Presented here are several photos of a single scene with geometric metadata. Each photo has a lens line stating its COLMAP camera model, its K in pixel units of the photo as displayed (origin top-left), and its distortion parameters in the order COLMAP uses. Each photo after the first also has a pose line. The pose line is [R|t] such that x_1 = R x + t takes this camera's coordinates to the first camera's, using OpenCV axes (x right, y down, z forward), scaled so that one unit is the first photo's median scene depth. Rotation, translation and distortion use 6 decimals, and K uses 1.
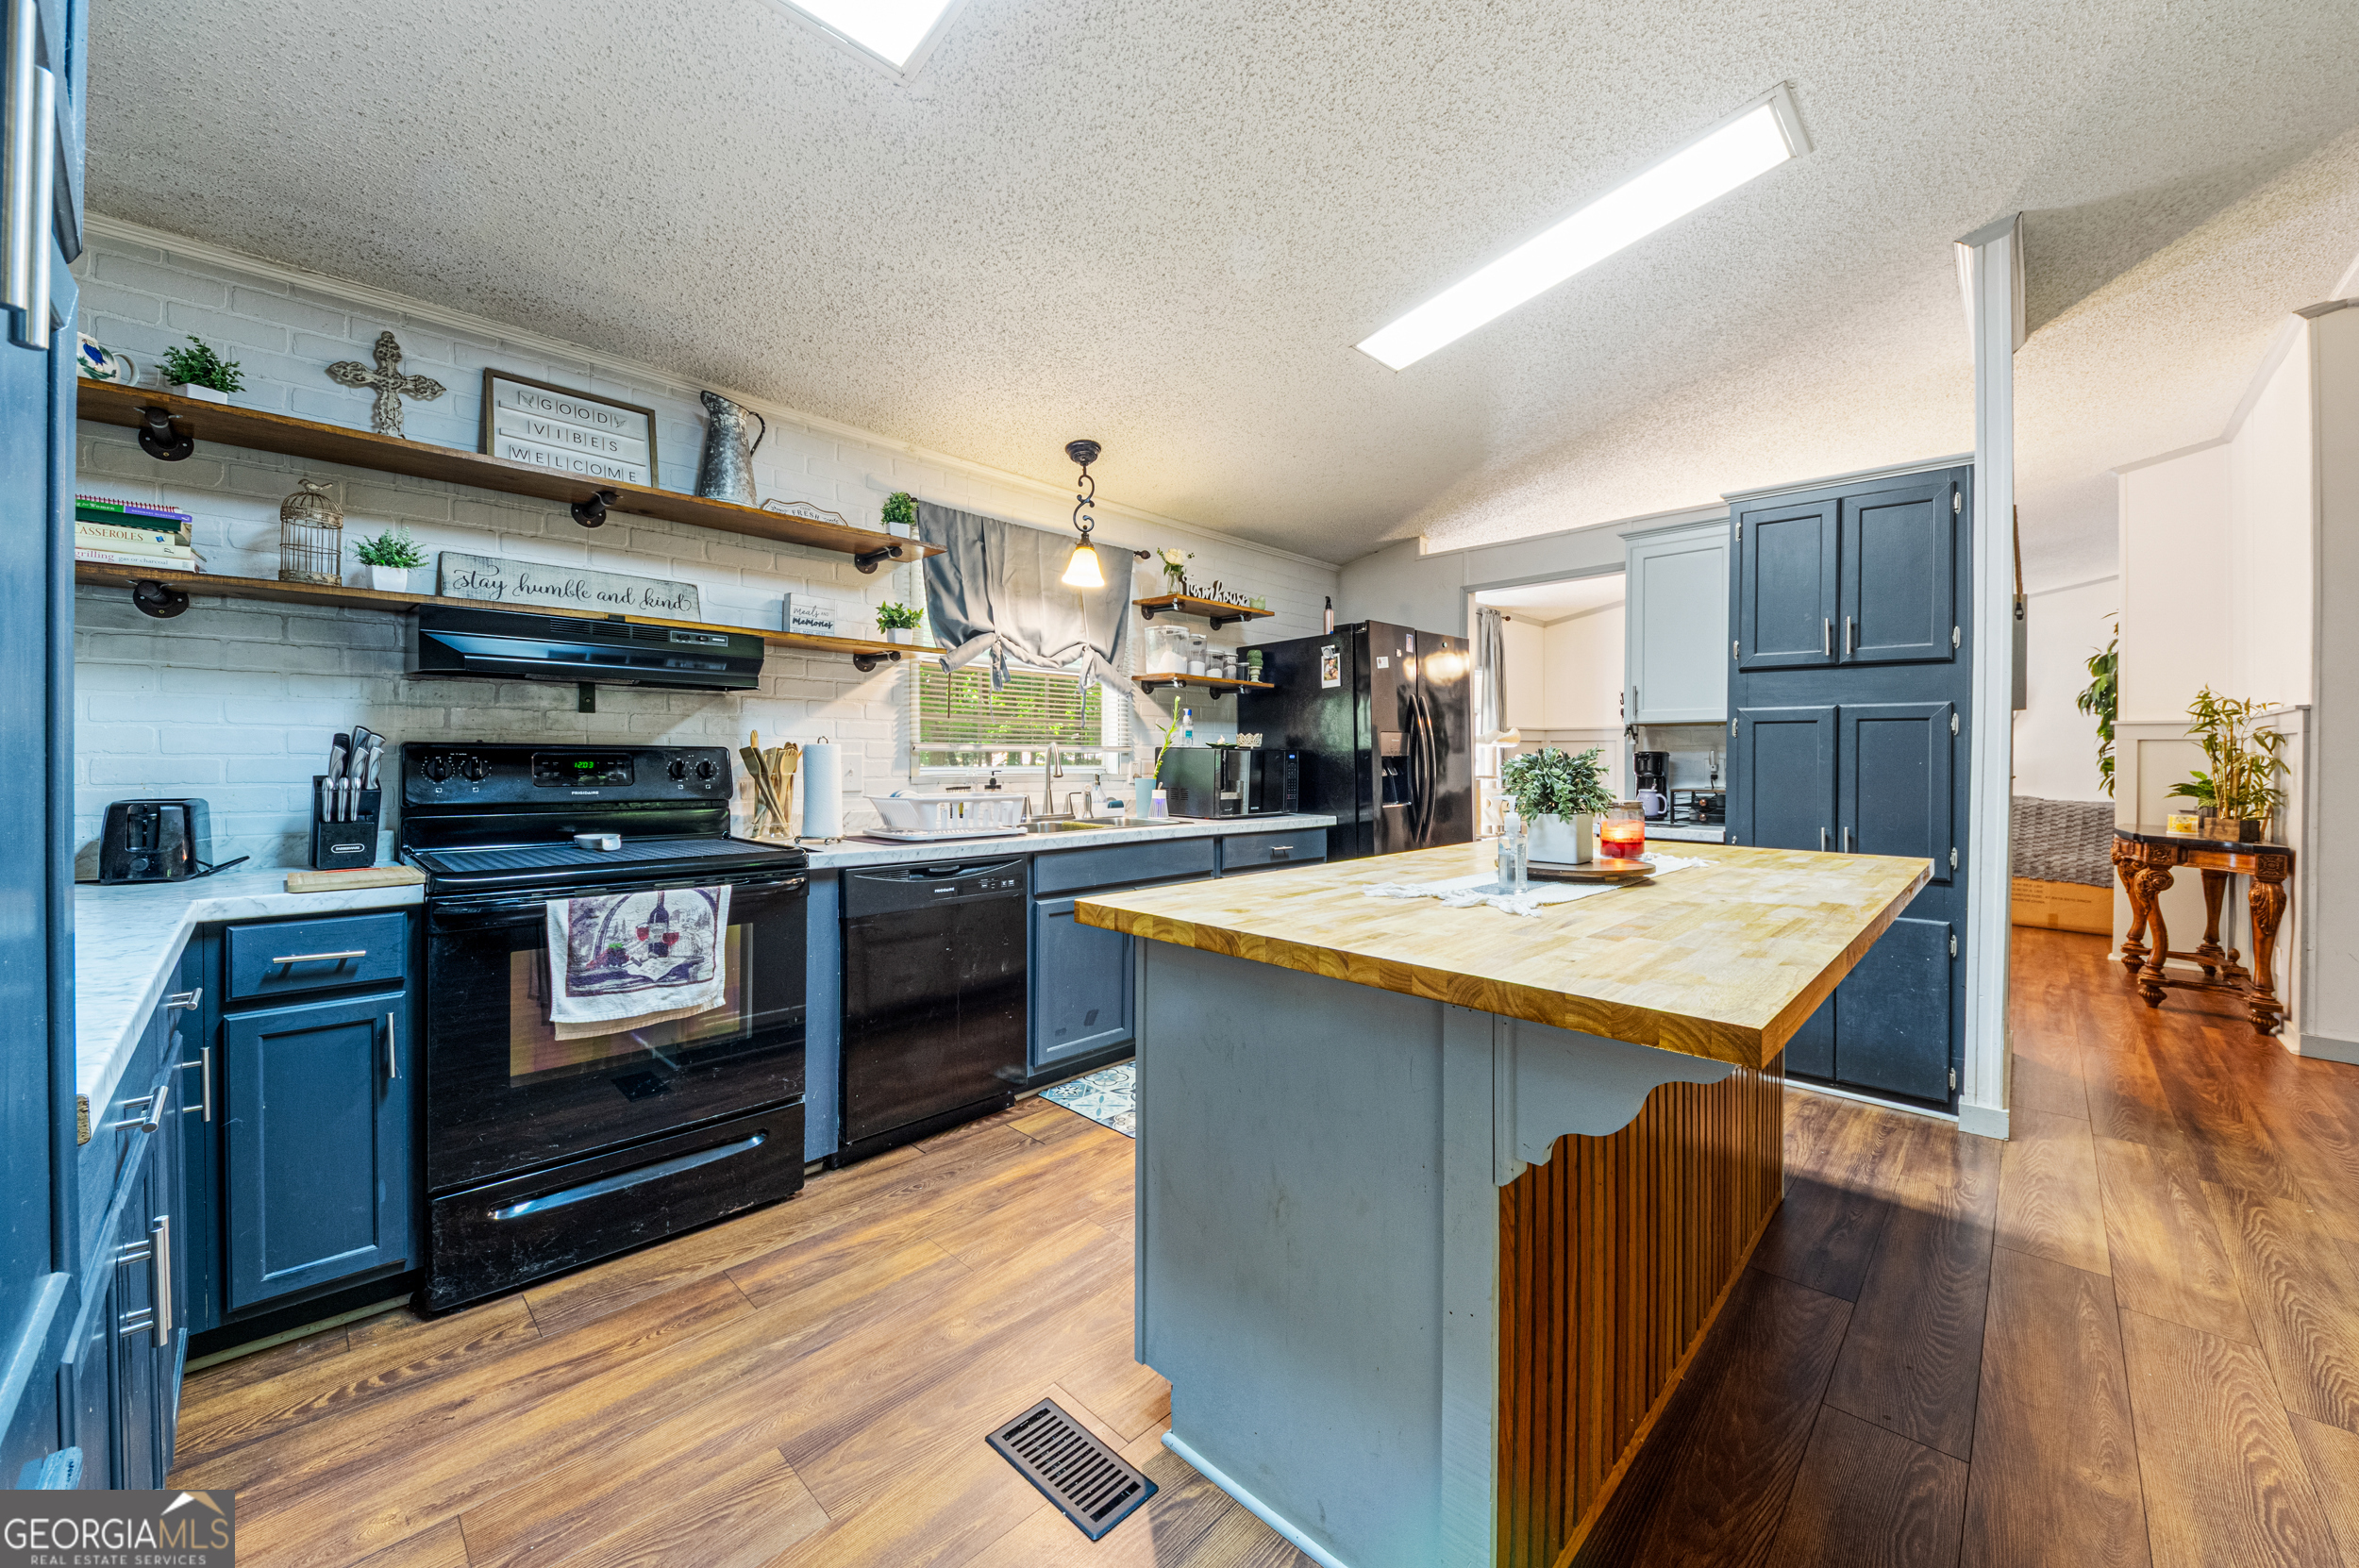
lens RADIAL K [[859.0, 0, 1169.1], [0, 859.0, 760.8], [0, 0, 1]] dist [-0.012750, -0.000746]
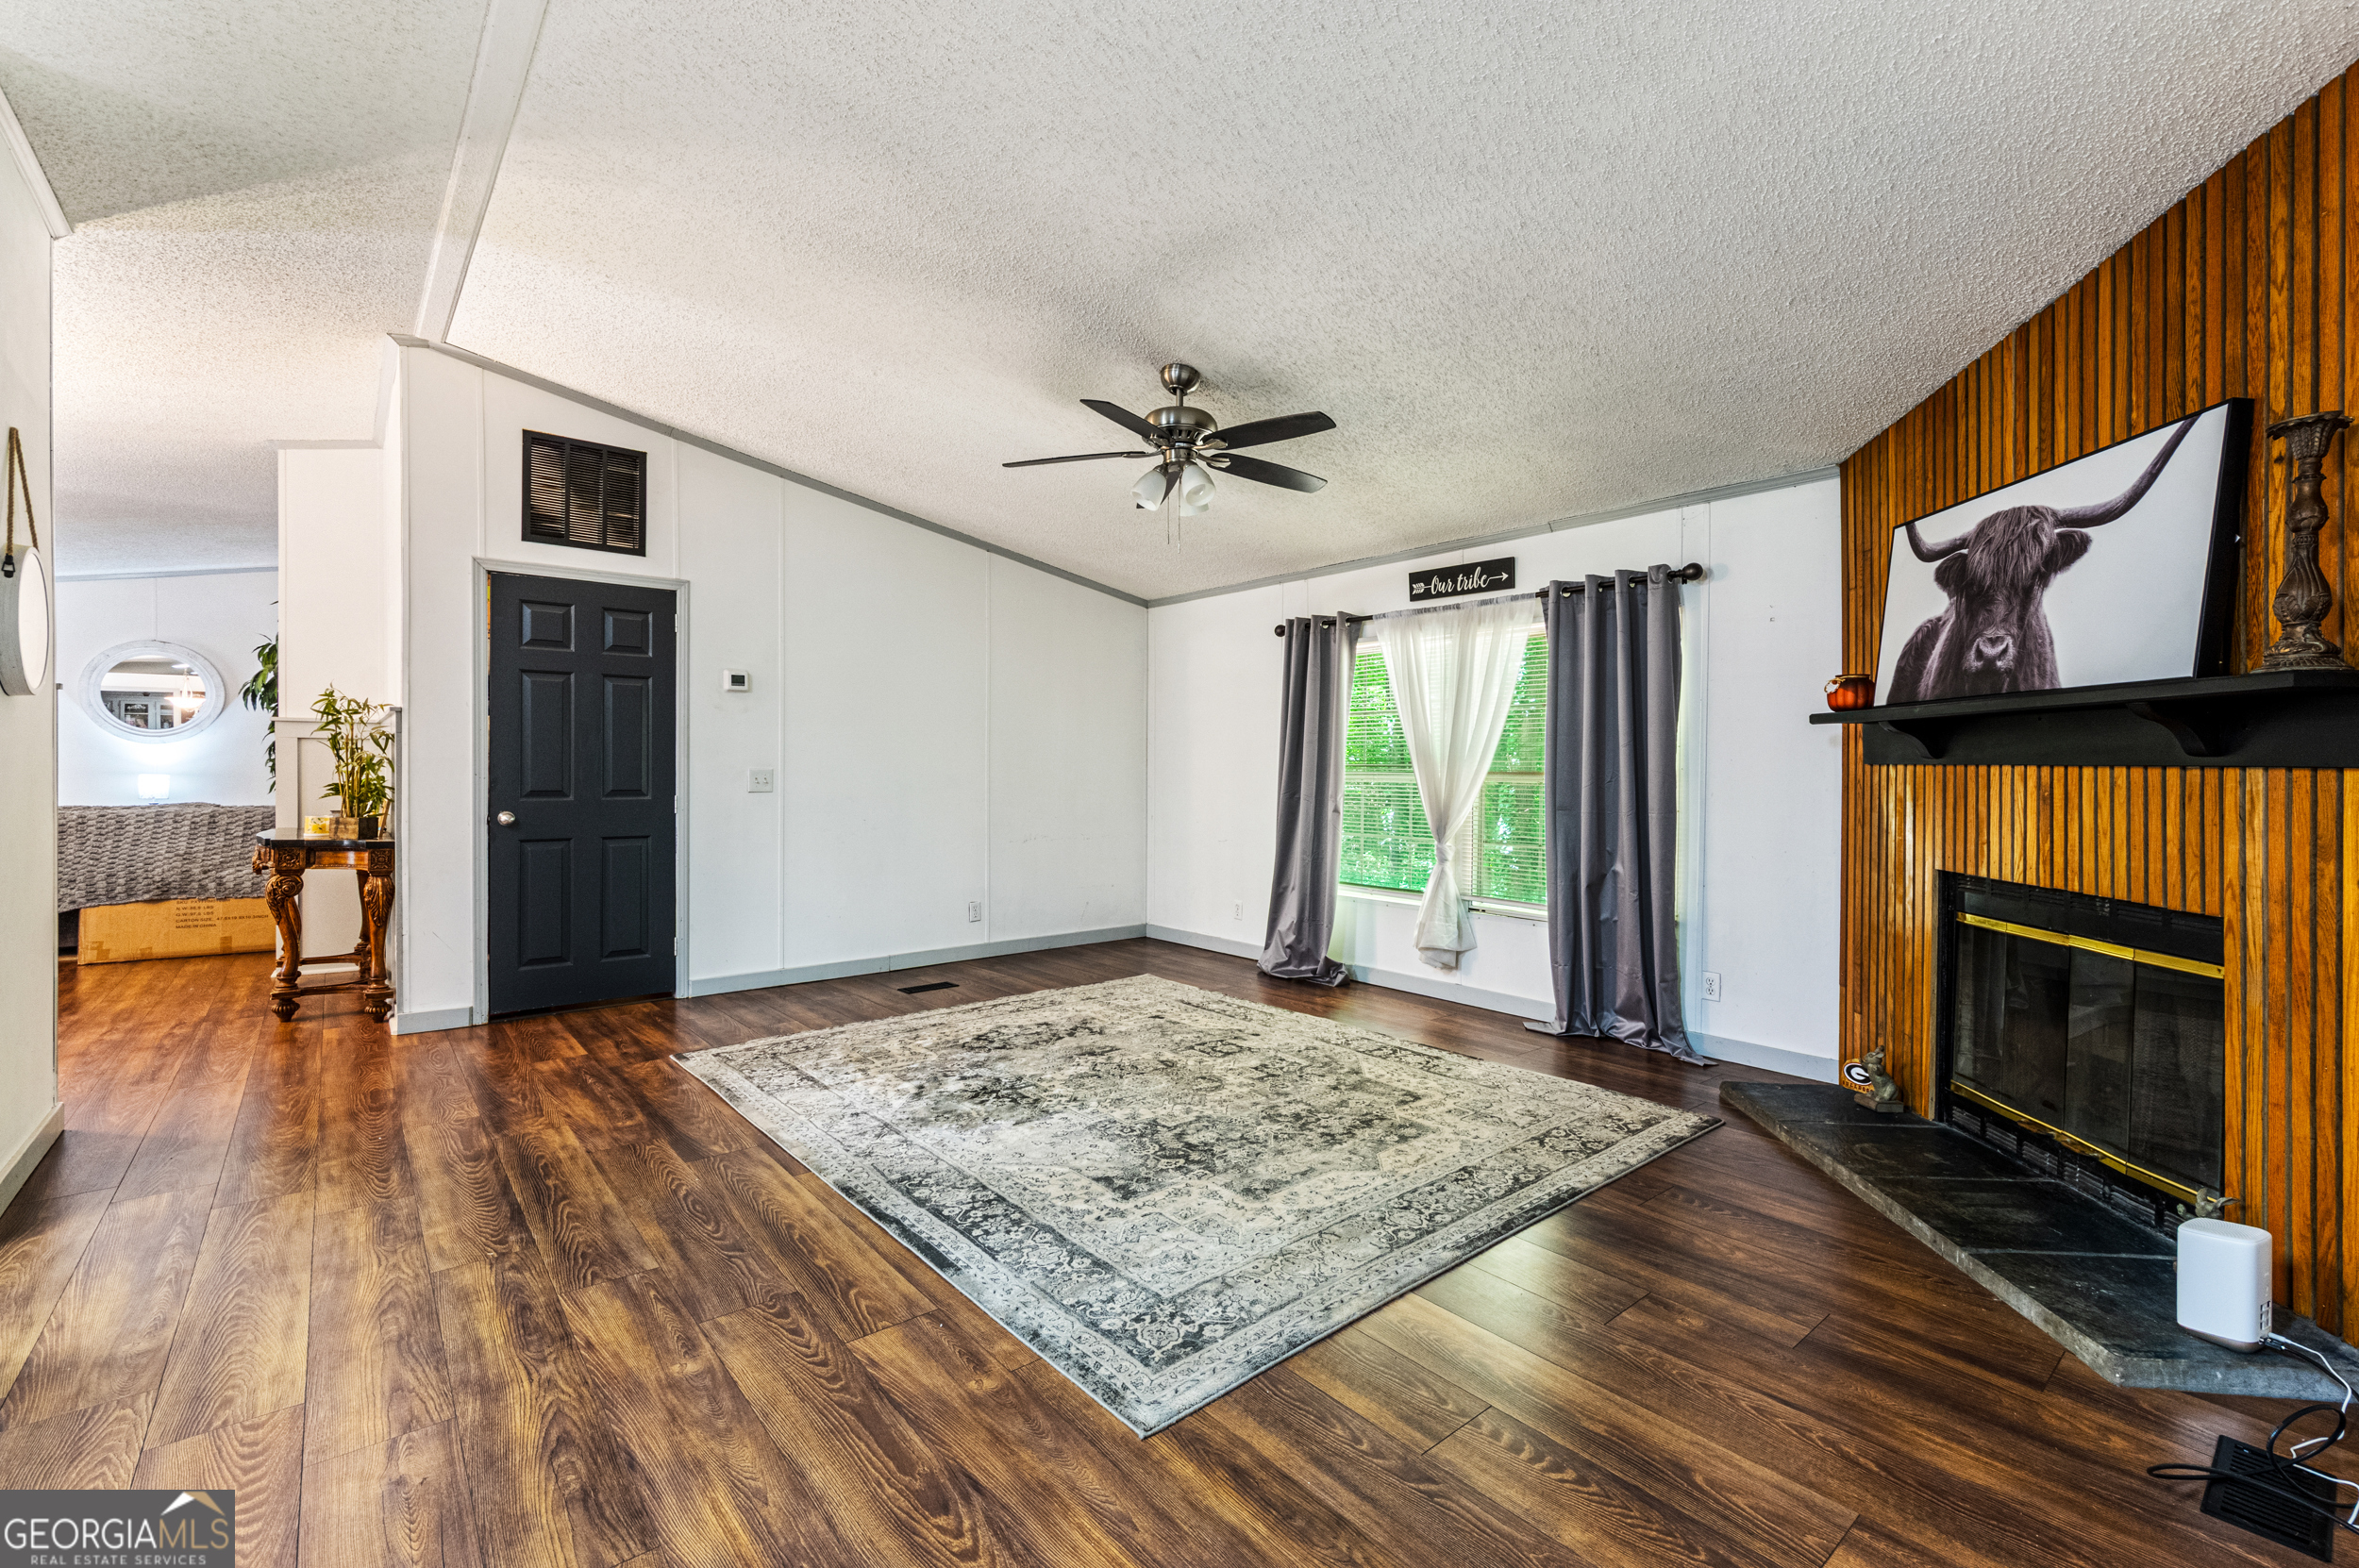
lens RADIAL K [[1025.1, 0, 1205.2], [0, 1025.1, 774.8], [0, 0, 1]] dist [0.001017, 0.000277]
pose [[0.078431, -0.015855, 0.996793, 0.134000], [0.001529, 0.999874, 0.015784, 0.000330], [-0.996918, 0.000286, 0.078445, -0.140062]]
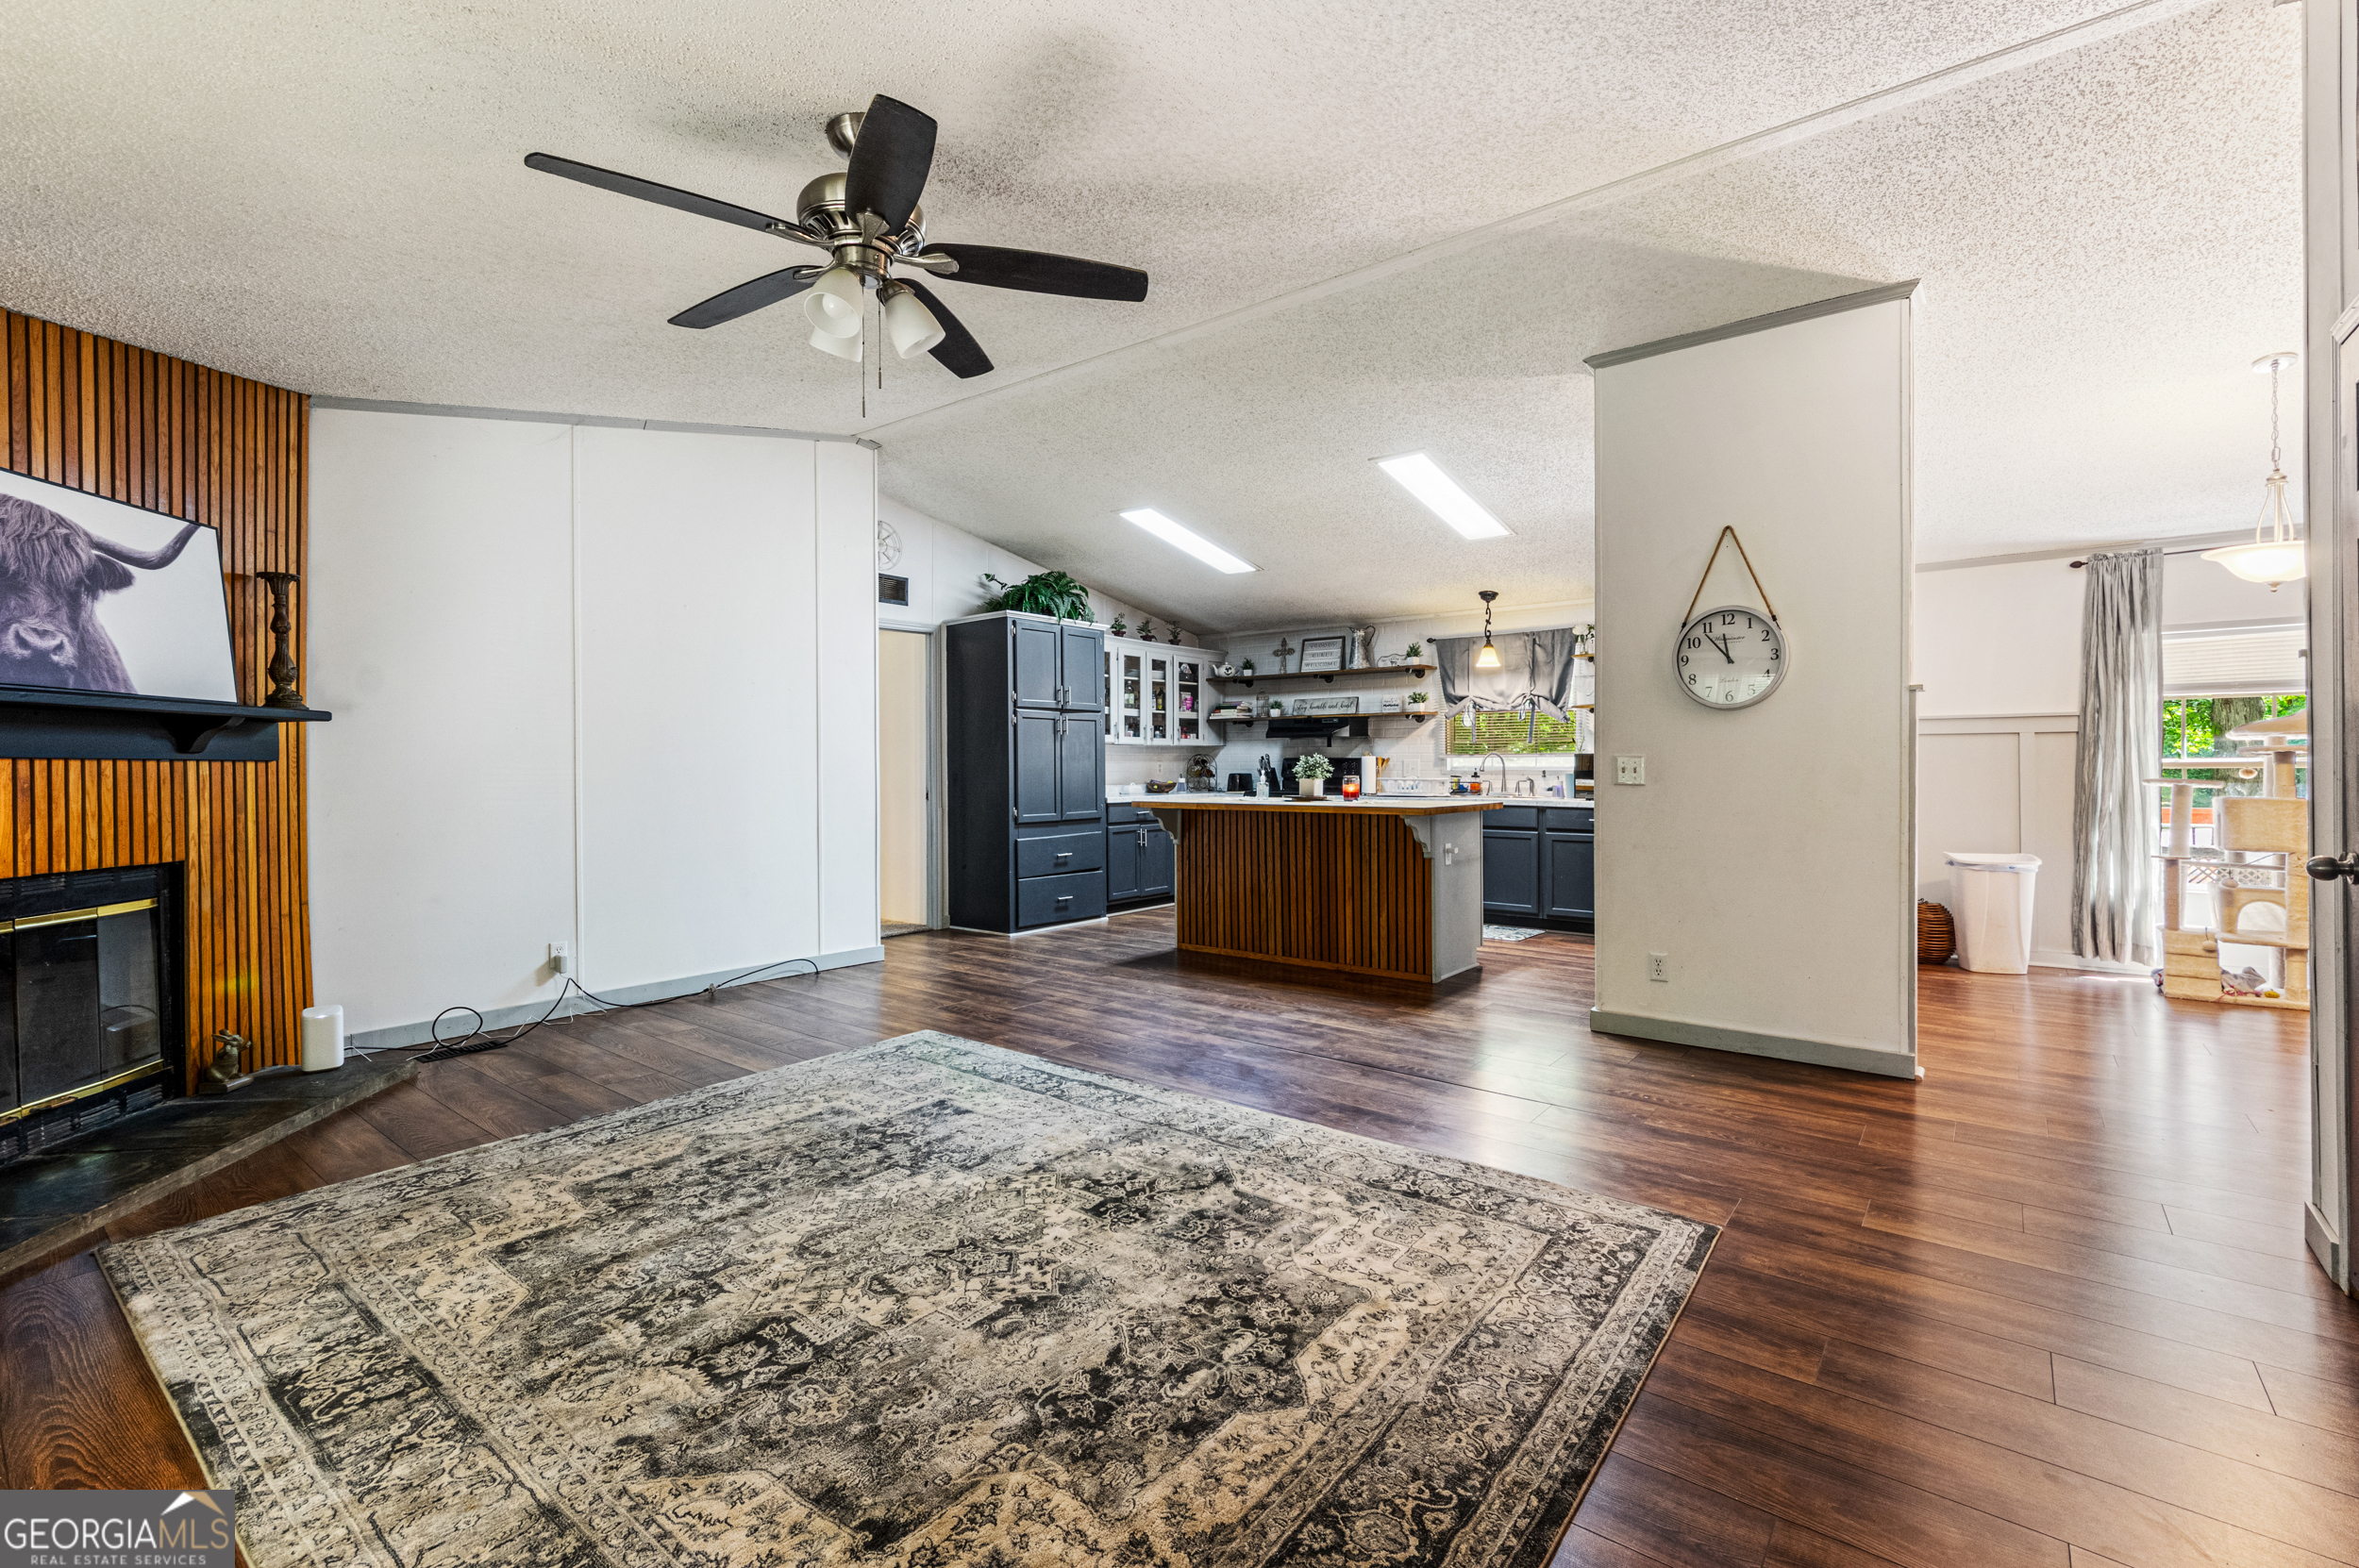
lens RADIAL K [[1025.1, 0, 1200.7], [0, 1025.1, 761.3], [0, 0, 1]] dist [0.001017, 0.000277]
pose [[0.119569, -0.009930, -0.992776, 1.858633], [0.001167, 0.999951, -0.009861, 0.017539], [0.992825, 0.000020, 0.119574, 0.102946]]
